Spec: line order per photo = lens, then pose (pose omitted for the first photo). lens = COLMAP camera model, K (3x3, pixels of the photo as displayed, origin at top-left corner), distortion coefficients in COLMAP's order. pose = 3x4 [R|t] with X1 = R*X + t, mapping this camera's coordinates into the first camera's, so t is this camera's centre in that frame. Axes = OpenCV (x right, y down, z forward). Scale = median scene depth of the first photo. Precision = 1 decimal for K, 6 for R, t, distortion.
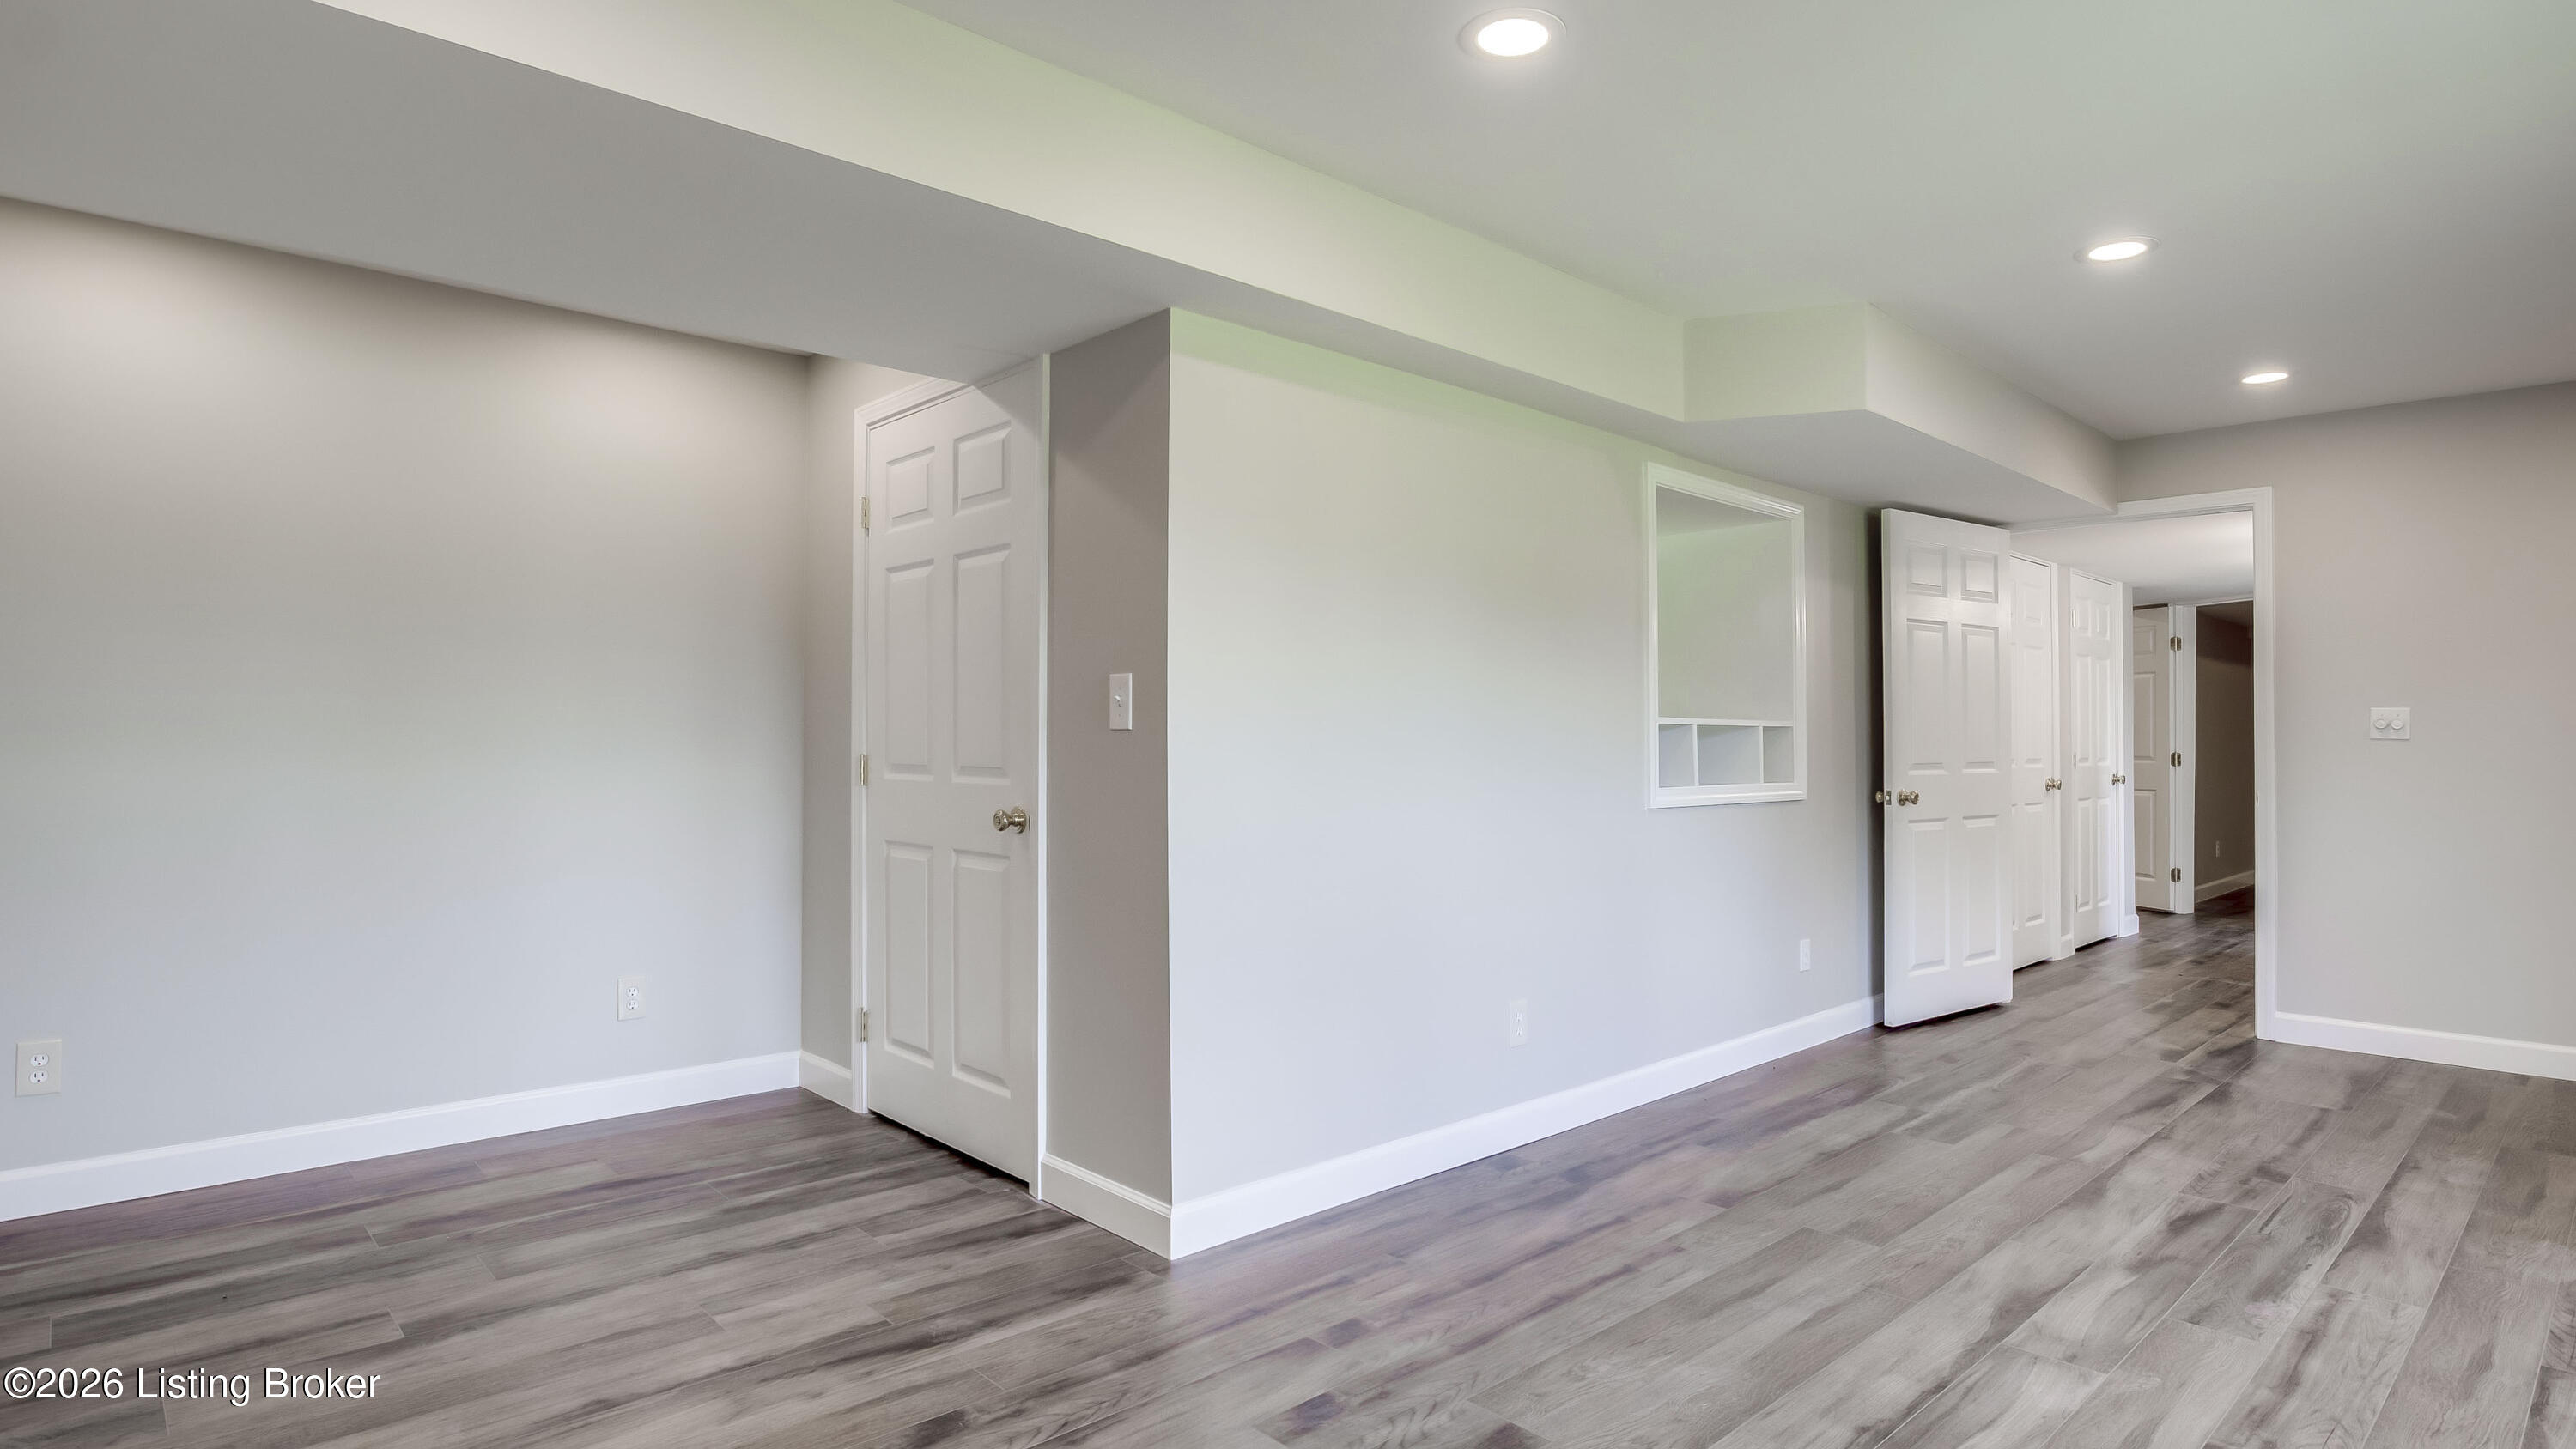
lens RADIAL K [[1359.4, 0, 1274.3], [0, 1359.4, 717.1], [0, 0, 1]] dist [-0.016264, 0.004951]
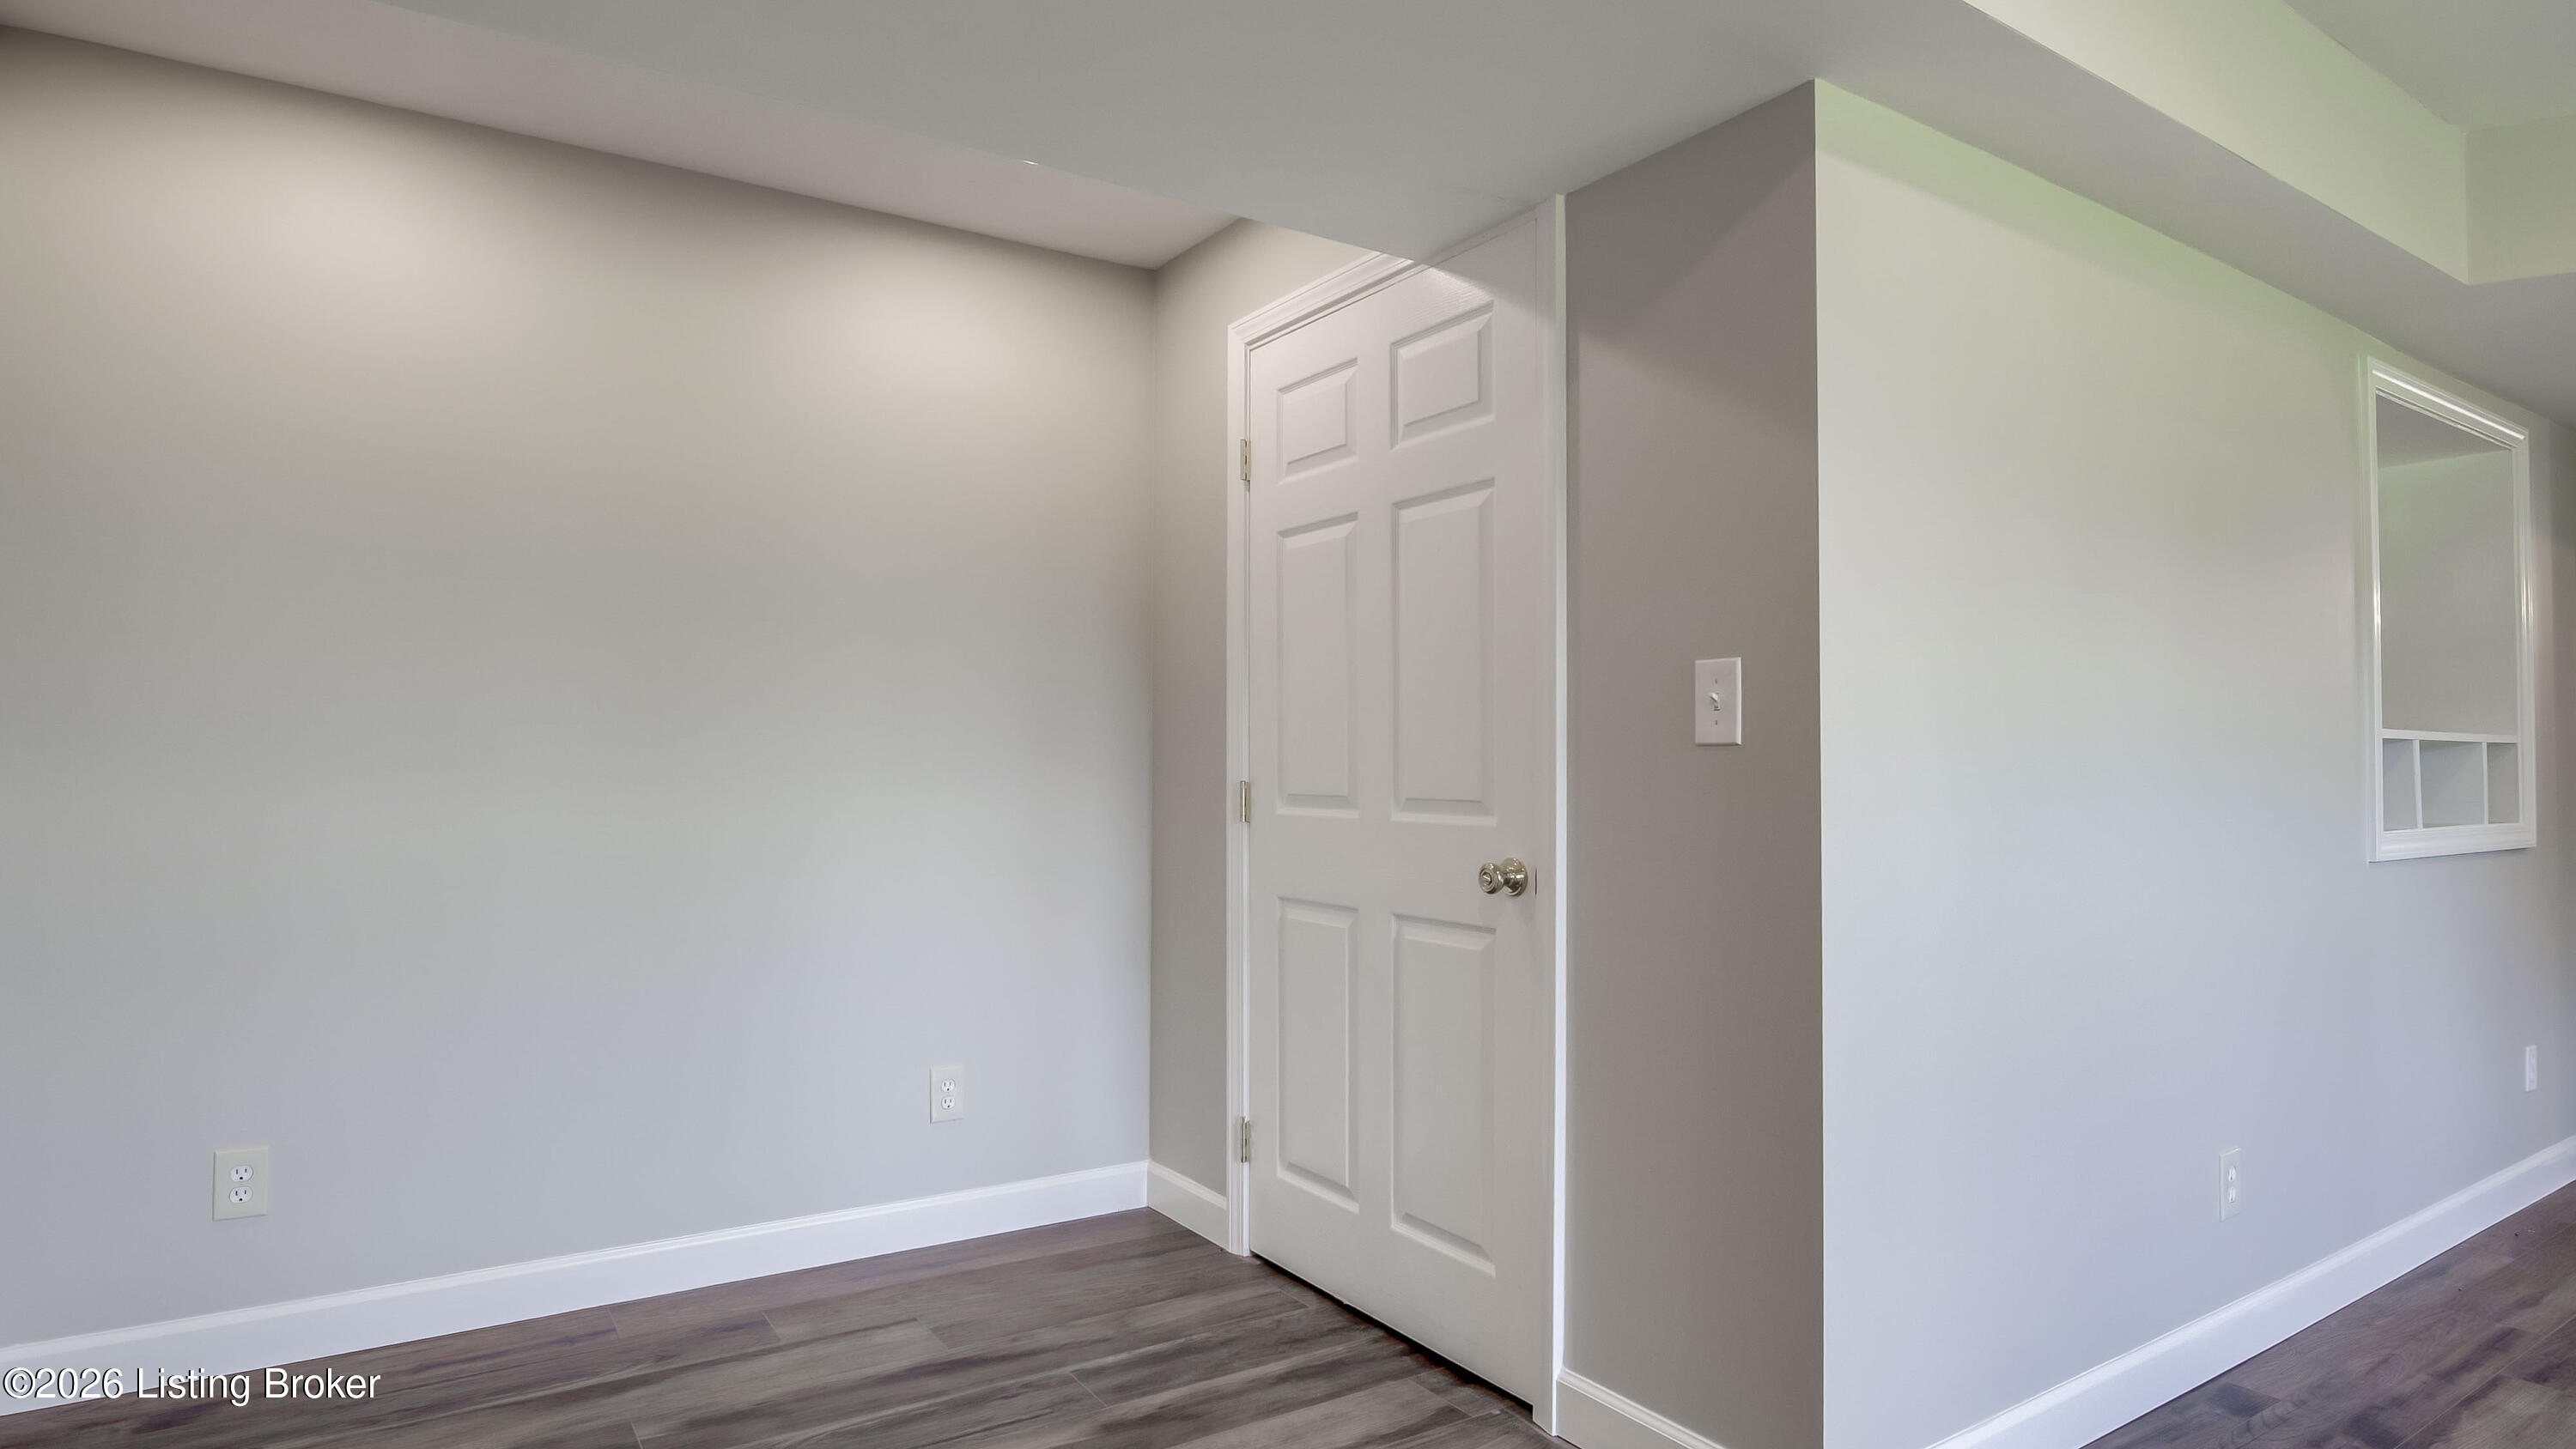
lens RADIAL K [[1359.4, 0, 1290.8], [0, 1359.4, 742.5], [0, 0, 1]] dist [-0.016264, 0.004951]
pose [[0.991267, -0.001490, -0.131863, -0.195233], [0.001685, 0.999998, 0.001368, 0.005717], [0.131861, -0.001578, 0.991267, 0.281800]]
